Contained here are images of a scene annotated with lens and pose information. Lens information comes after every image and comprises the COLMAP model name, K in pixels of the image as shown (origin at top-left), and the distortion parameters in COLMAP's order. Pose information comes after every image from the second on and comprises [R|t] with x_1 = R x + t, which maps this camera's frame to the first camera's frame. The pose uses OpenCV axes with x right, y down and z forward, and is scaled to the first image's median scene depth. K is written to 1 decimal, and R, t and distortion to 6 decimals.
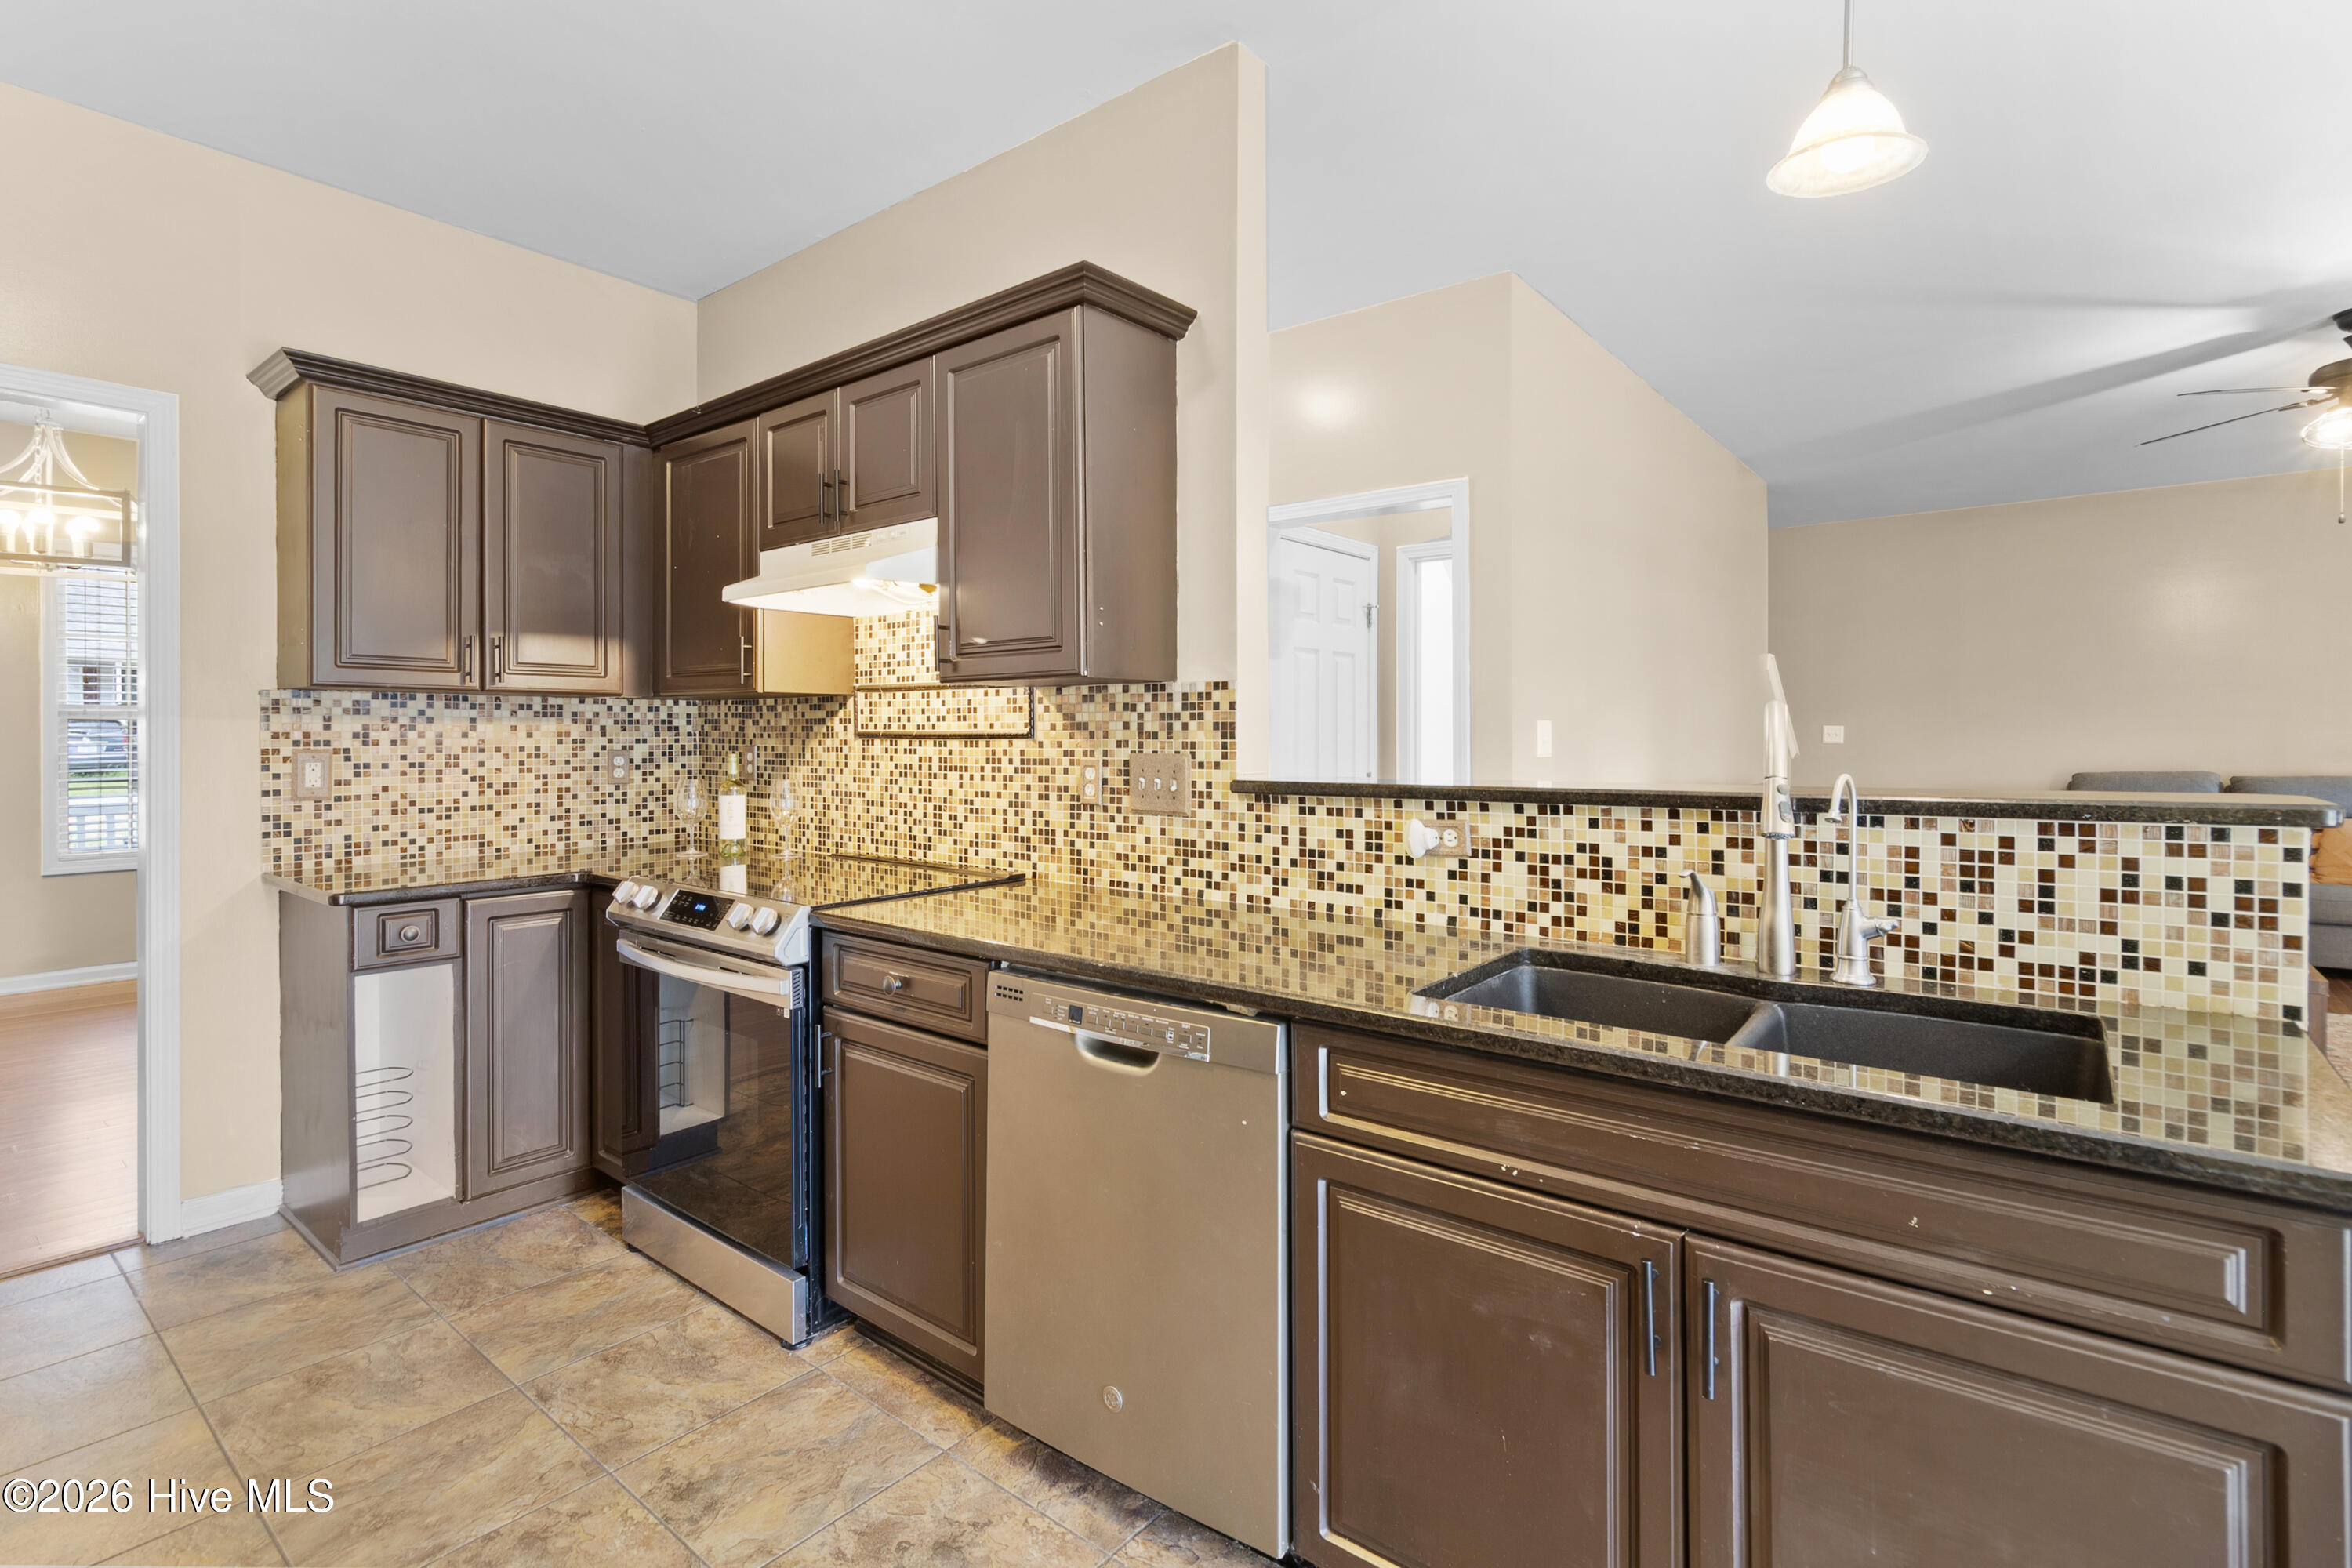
lens RADIAL K [[1098.3, 0, 1192.1], [0, 1098.3, 749.0], [0, 0, 1]] dist [0.000009, 0.000381]
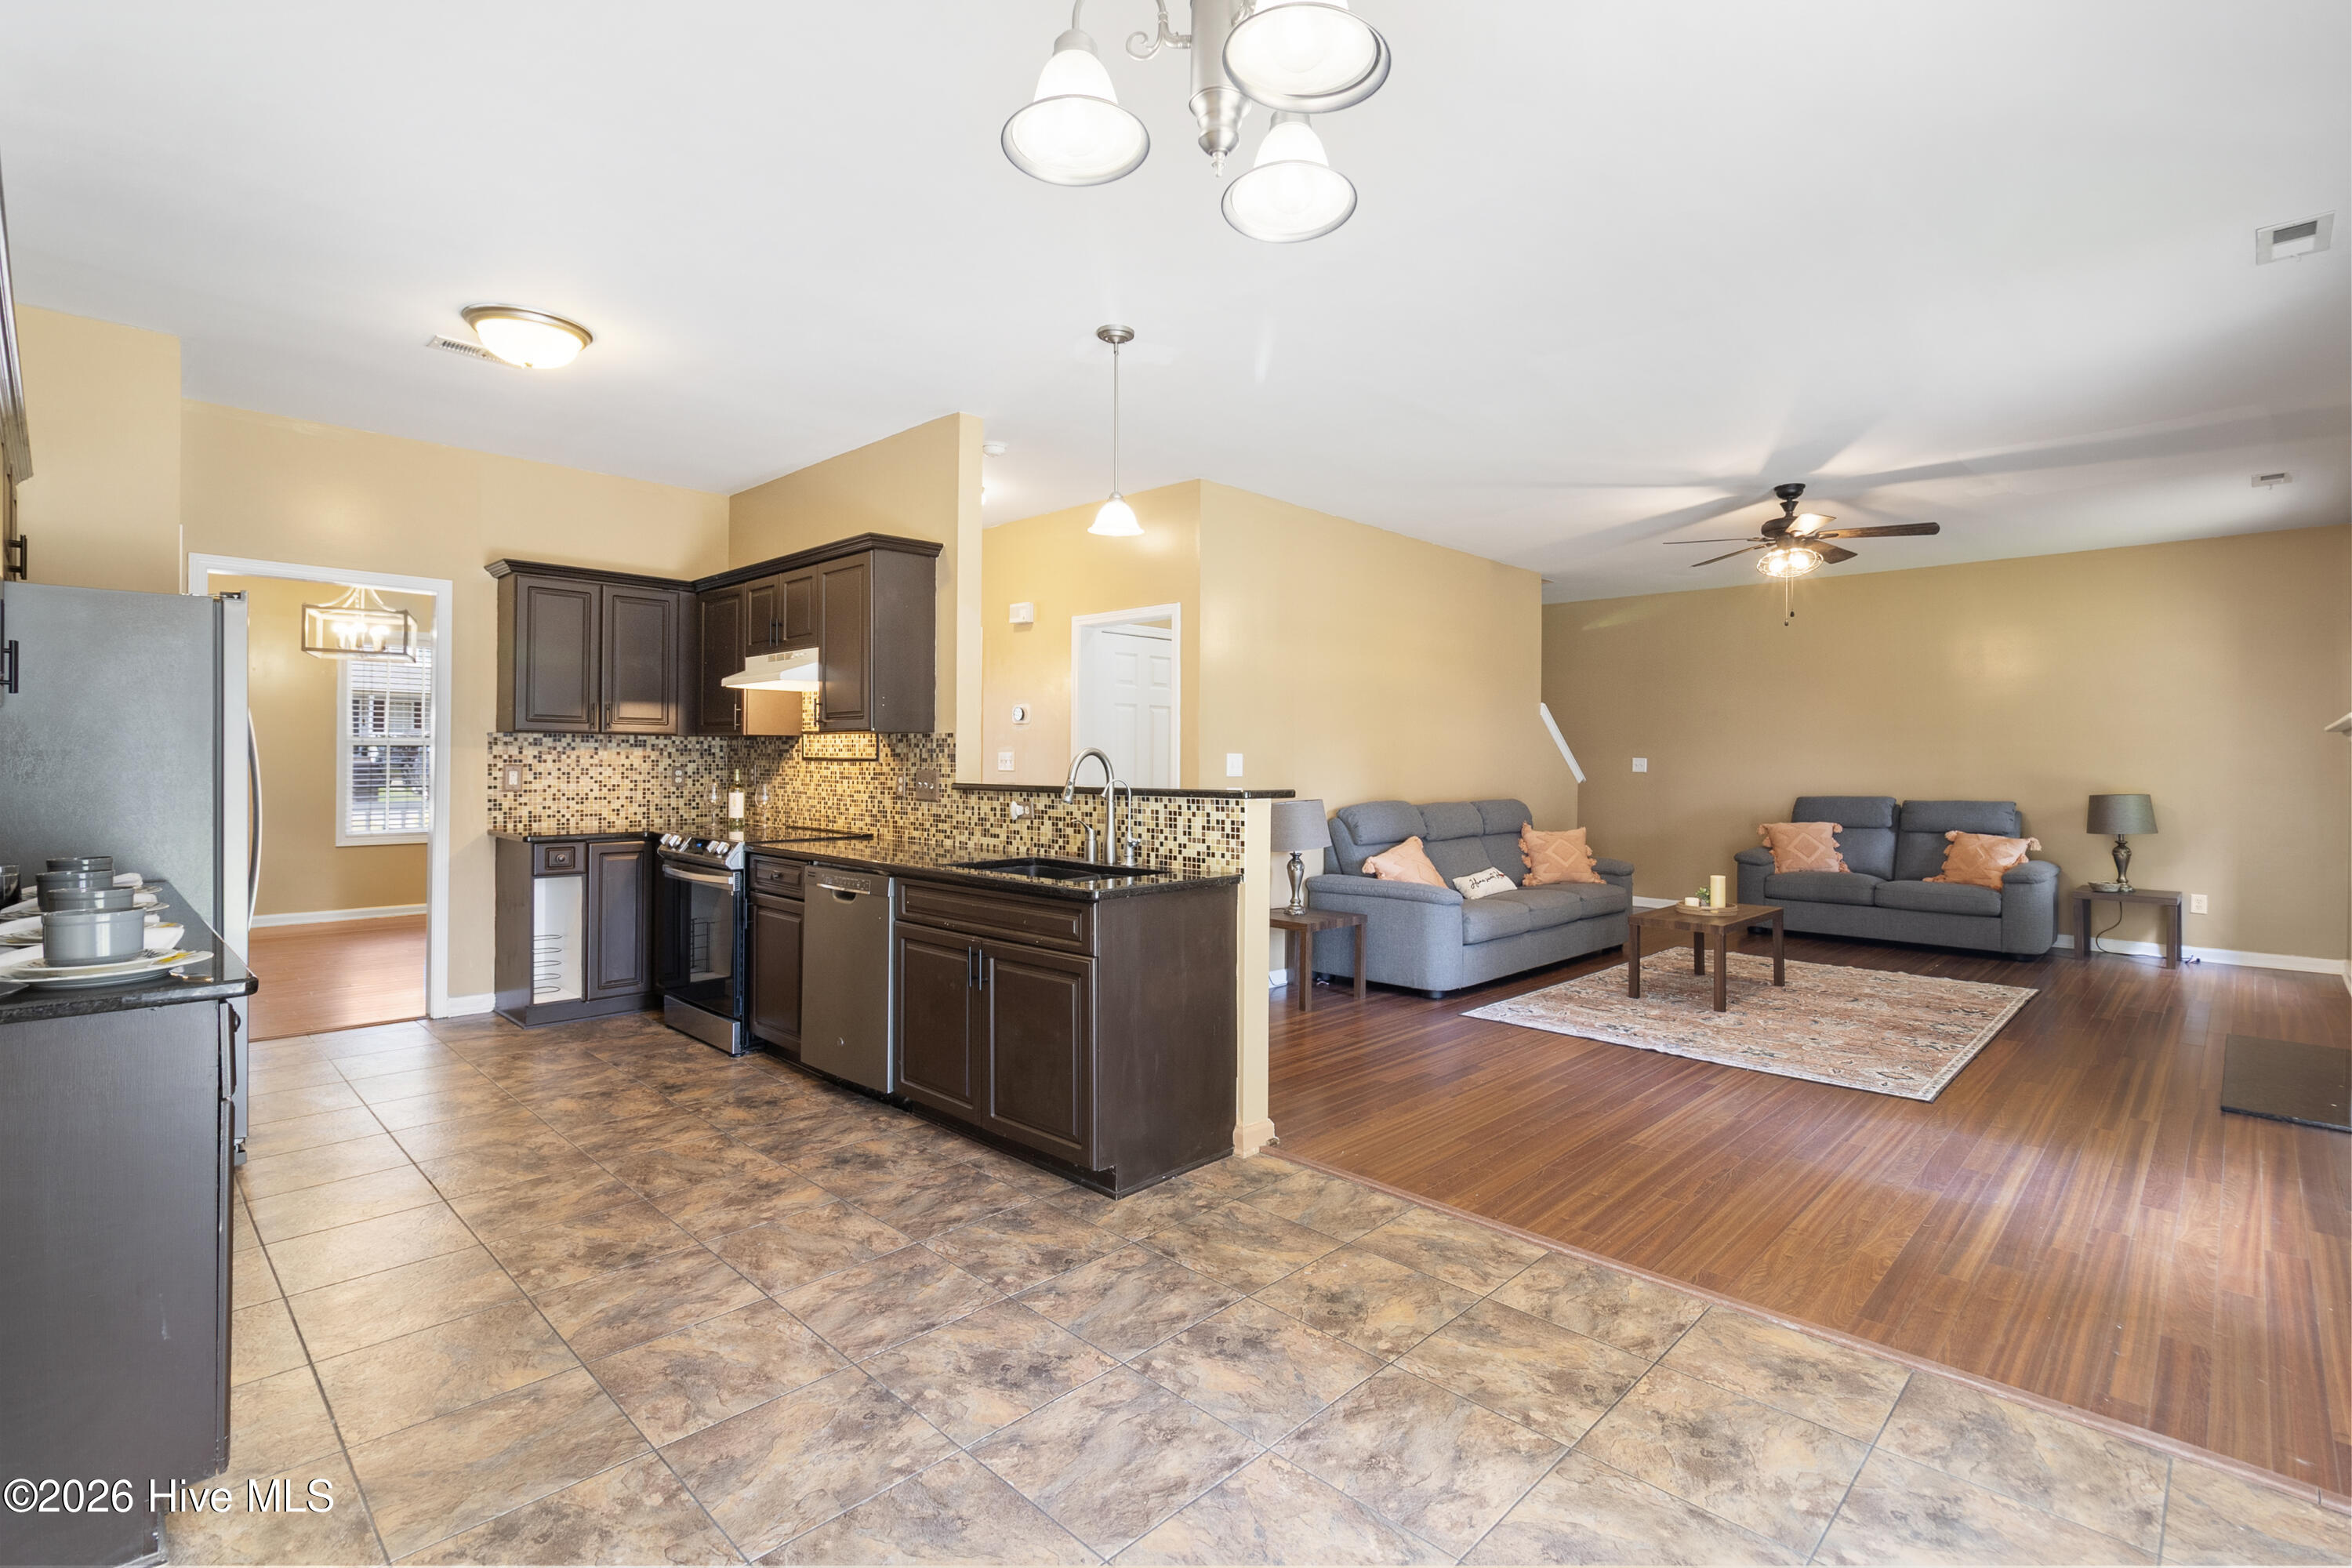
lens RADIAL K [[1098.3, 0, 1202.8], [0, 1098.3, 764.1], [0, 0, 1]] dist [0.000009, 0.000381]
pose [[0.995708, 0.008179, -0.092188, 0.578923], [-0.008959, 0.999927, -0.008055, 0.004997], [0.092115, 0.008847, 0.995709, -0.807830]]
